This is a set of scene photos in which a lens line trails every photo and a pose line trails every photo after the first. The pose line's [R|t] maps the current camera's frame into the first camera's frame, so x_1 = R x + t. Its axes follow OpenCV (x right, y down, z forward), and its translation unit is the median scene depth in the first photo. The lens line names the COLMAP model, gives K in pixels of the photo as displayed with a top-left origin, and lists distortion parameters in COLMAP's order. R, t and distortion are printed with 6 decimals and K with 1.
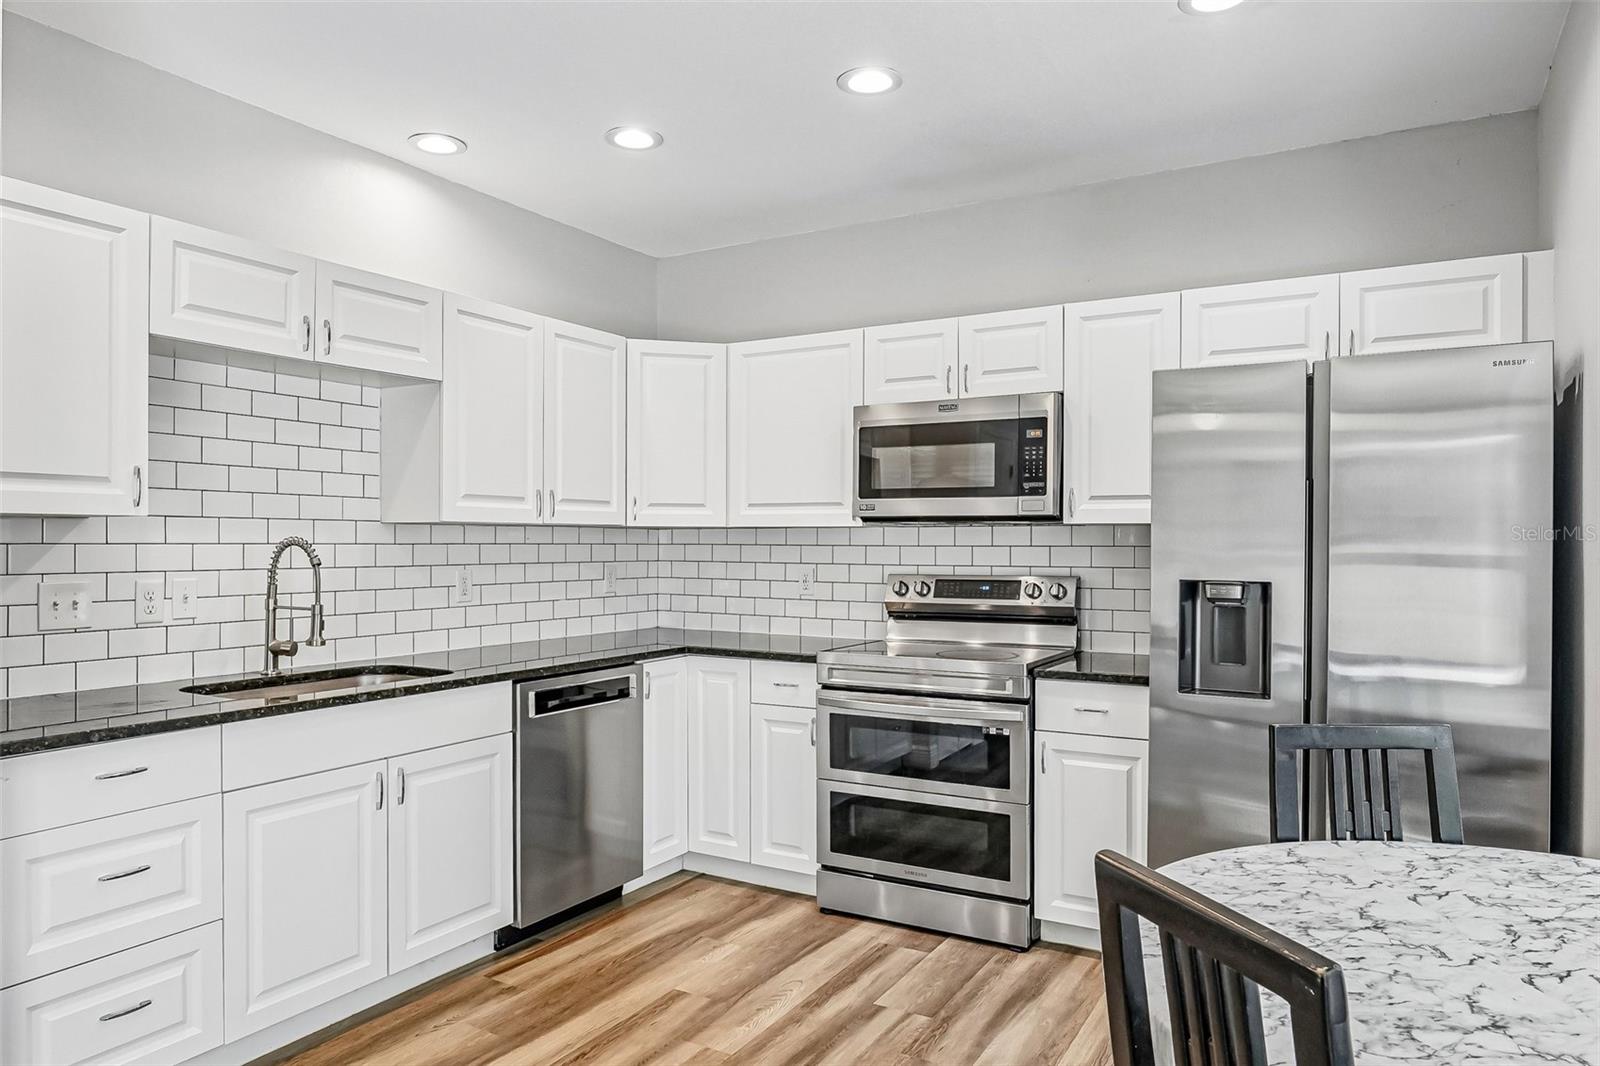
lens RADIAL K [[1026.5, 0, 797.0], [0, 1026.5, 537.2], [0, 0, 1]] dist [-0.011942, -0.003507]
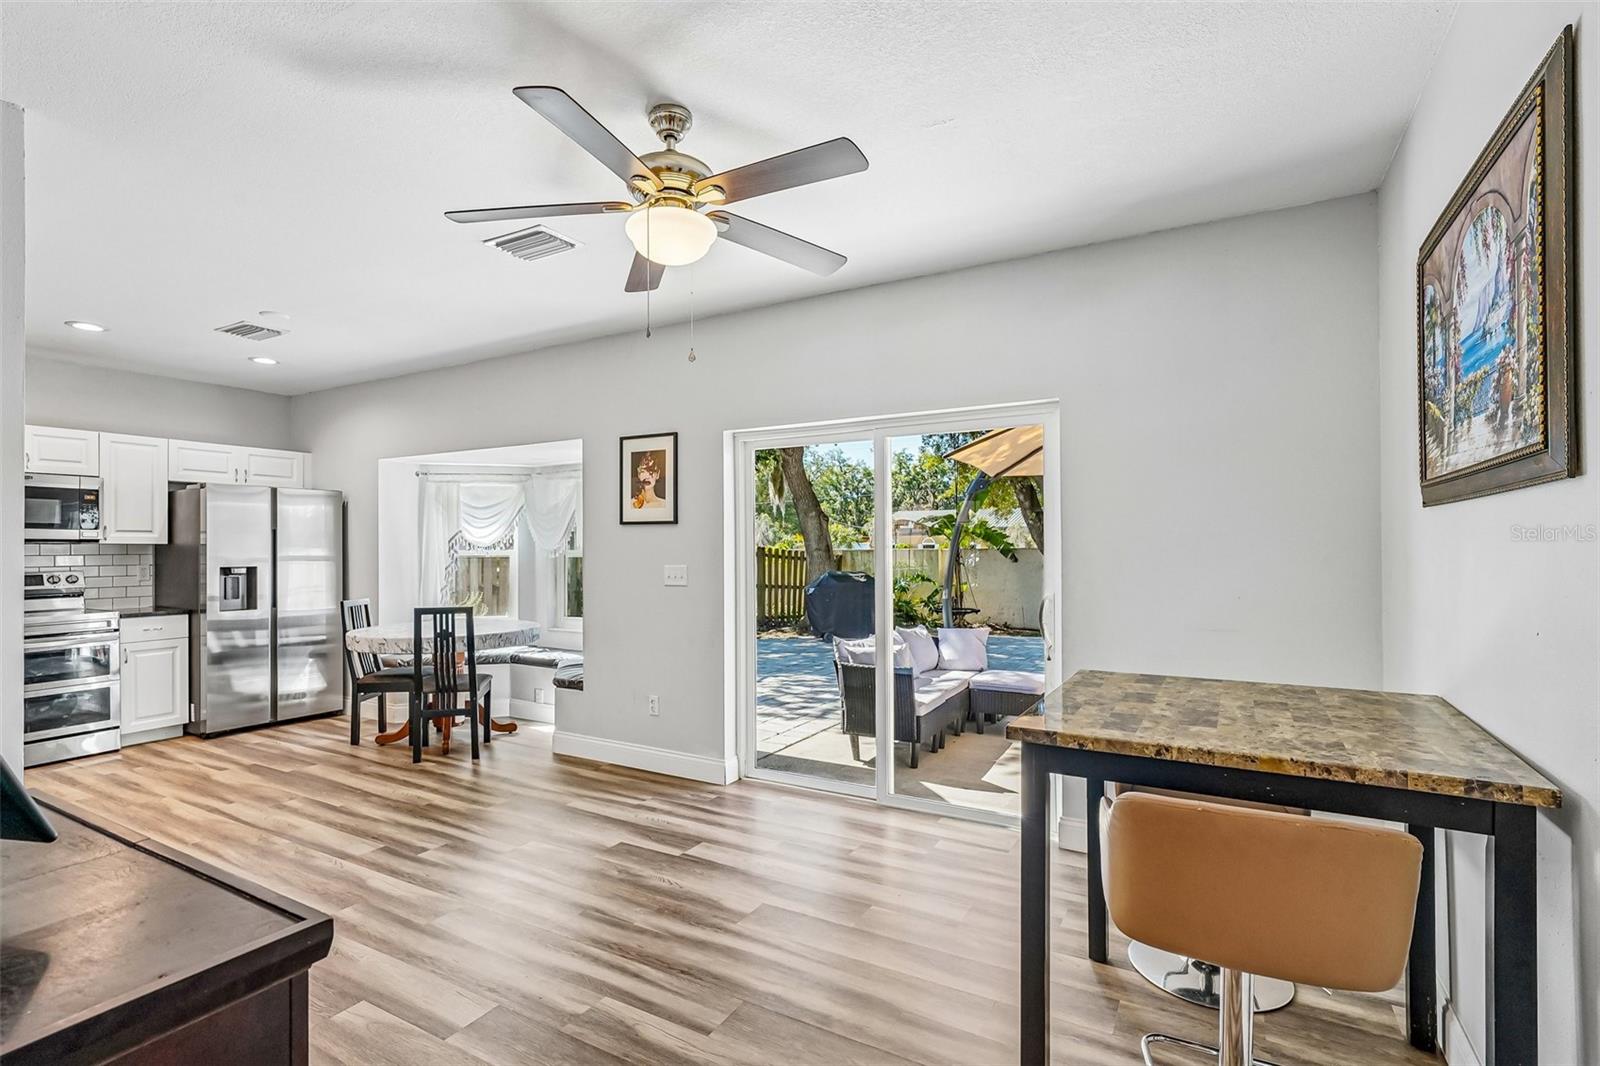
lens RADIAL K [[777.8, 0, 790.7], [0, 777.8, 544.0], [0, 0, 1]] dist [0.017199, 0.000409]
pose [[-0.015328, -0.001492, 0.999881, -1.295871], [0.000062, 0.999999, 0.001493, -0.015093], [-0.999883, 0.000085, -0.015328, -0.310404]]
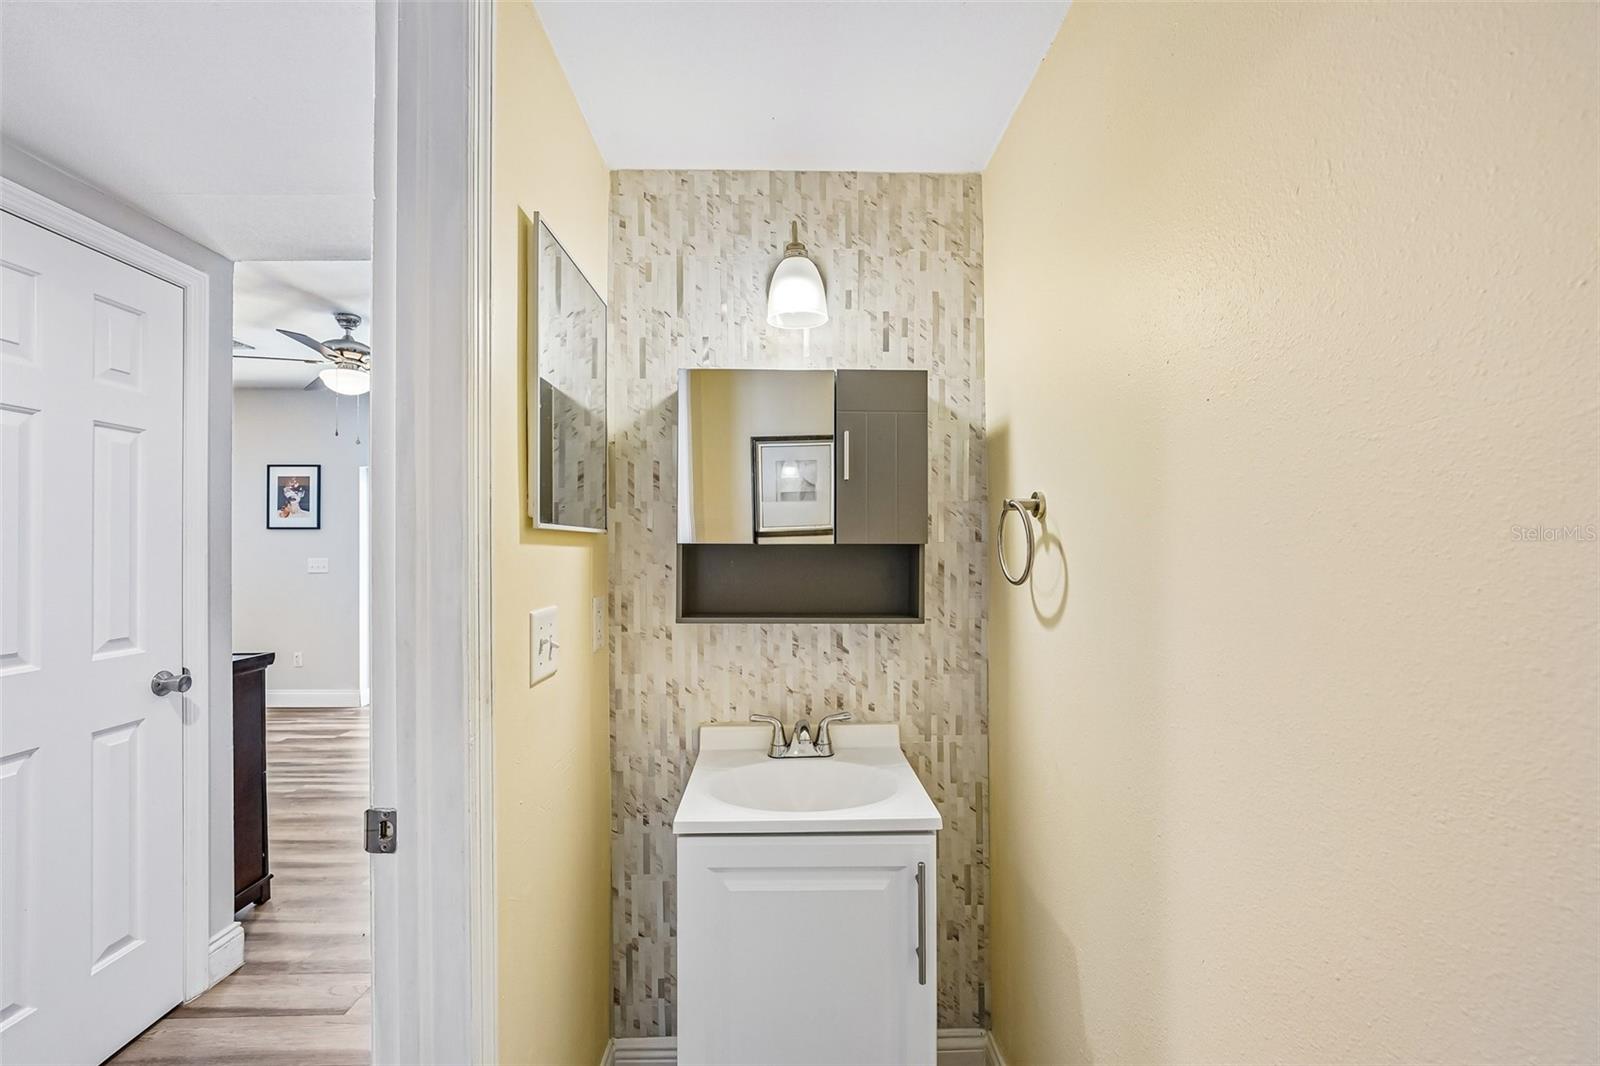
lens RADIAL K [[684.0, 0, 796.4], [0, 684.0, 539.0], [0, 0, 1]] dist [0.000087, 0.000312]
pose [[-0.518405, 0.004852, 0.855122, -1.916262], [-0.000898, 0.999980, -0.006219, -0.014923], [-0.855135, -0.003992, -0.518390, -0.268648]]
